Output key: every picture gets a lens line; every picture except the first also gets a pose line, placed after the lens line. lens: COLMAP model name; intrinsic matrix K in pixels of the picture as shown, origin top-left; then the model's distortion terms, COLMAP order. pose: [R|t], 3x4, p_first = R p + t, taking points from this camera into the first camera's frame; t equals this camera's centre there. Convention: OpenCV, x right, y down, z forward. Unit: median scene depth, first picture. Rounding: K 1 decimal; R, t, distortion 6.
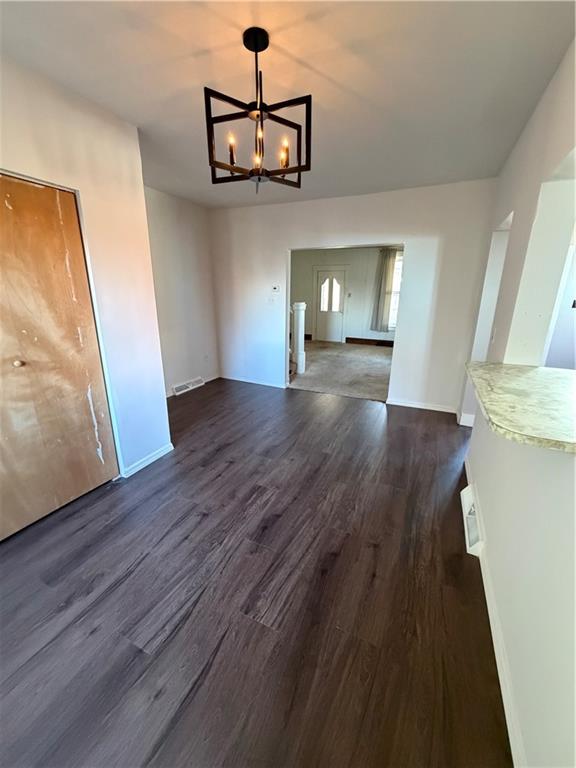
lens RADIAL K [[304.3, 0, 289.3], [0, 304.3, 381.3], [0, 0, 1]] dist [0.000801, -0.000553]
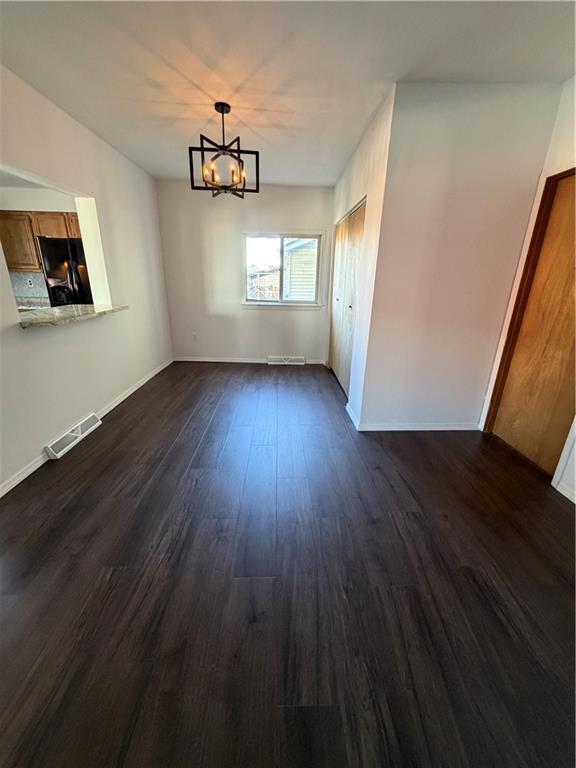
lens RADIAL K [[304.3, 0, 287.8], [0, 304.3, 380.8], [0, 0, 1]] dist [0.000801, -0.000553]
pose [[-0.894546, 0.122187, -0.429951, 0.296148], [-0.150009, 0.824052, 0.546292, -0.544167], [0.421052, 0.553180, -0.718824, 2.019119]]
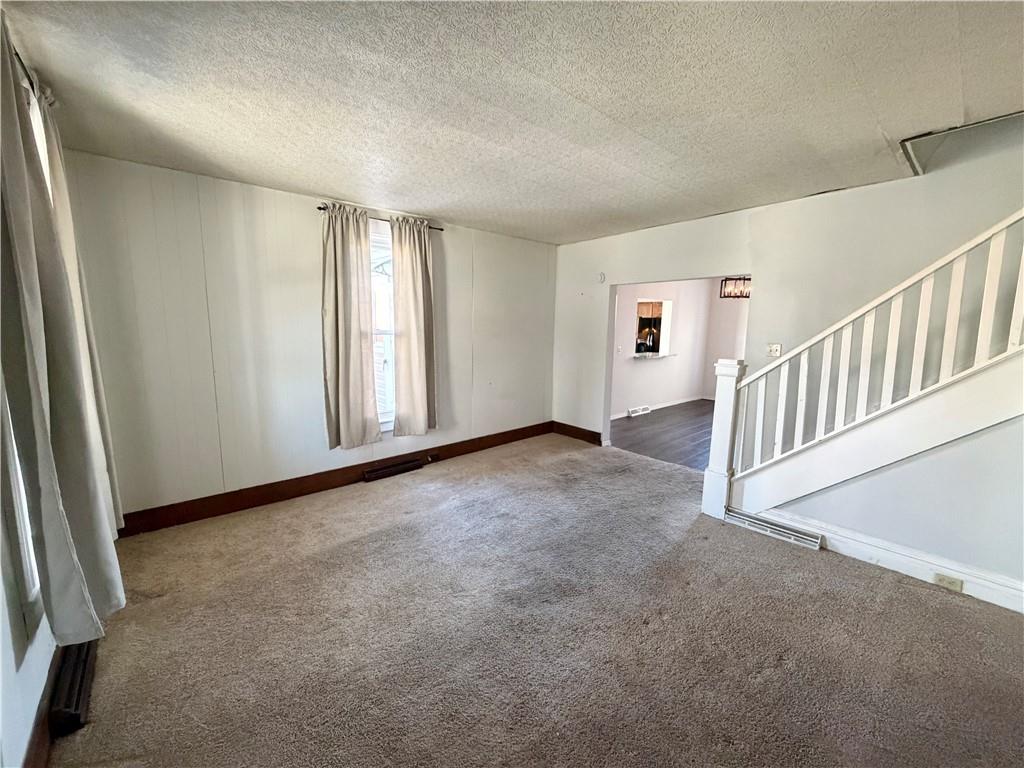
lens RADIAL K [[405.8, 0, 505.8], [0, 405.8, 383.2], [0, 0, 1]] dist [0.000801, -0.000553]
pose [[-0.911235, -0.071925, 0.405558, 0.218920], [0.101684, 0.914875, 0.390722, -1.224891], [-0.399138, 0.397279, -0.826353, 4.059929]]
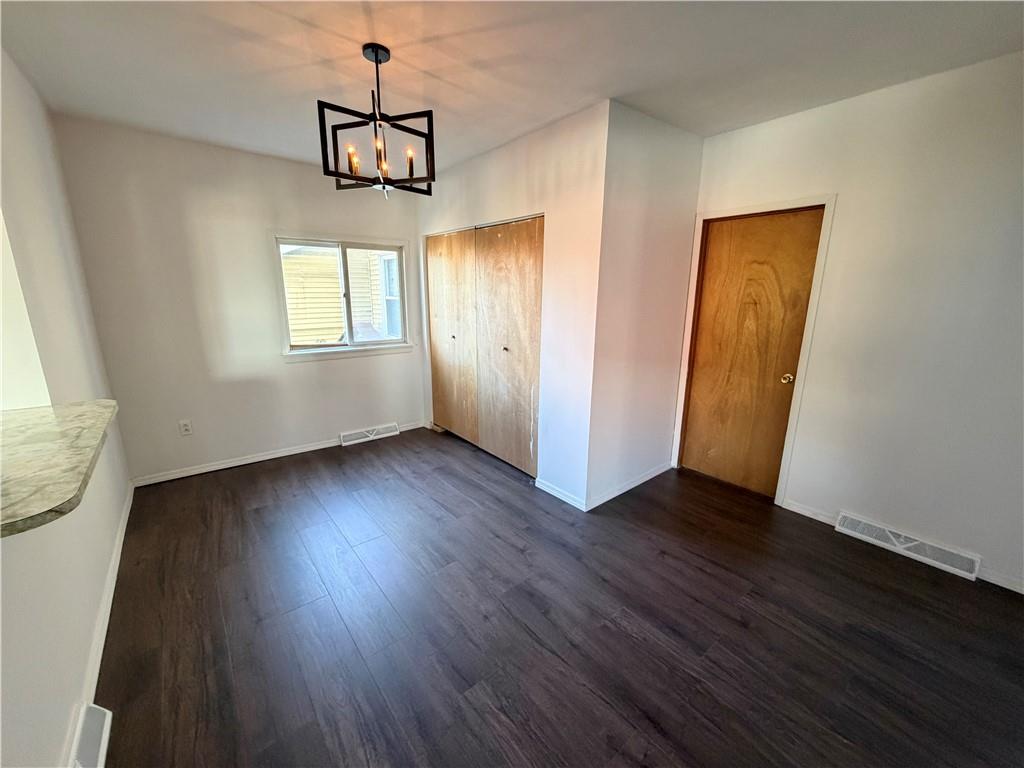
lens RADIAL K [[405.8, 0, 507.7], [0, 405.8, 384.5], [0, 0, 1]] dist [0.000801, -0.000553]
pose [[-0.440412, 0.196143, -0.876108, 0.673366], [-0.263882, 0.904460, 0.335141, -0.449458], [0.858140, 0.378789, -0.346576, 1.414014]]
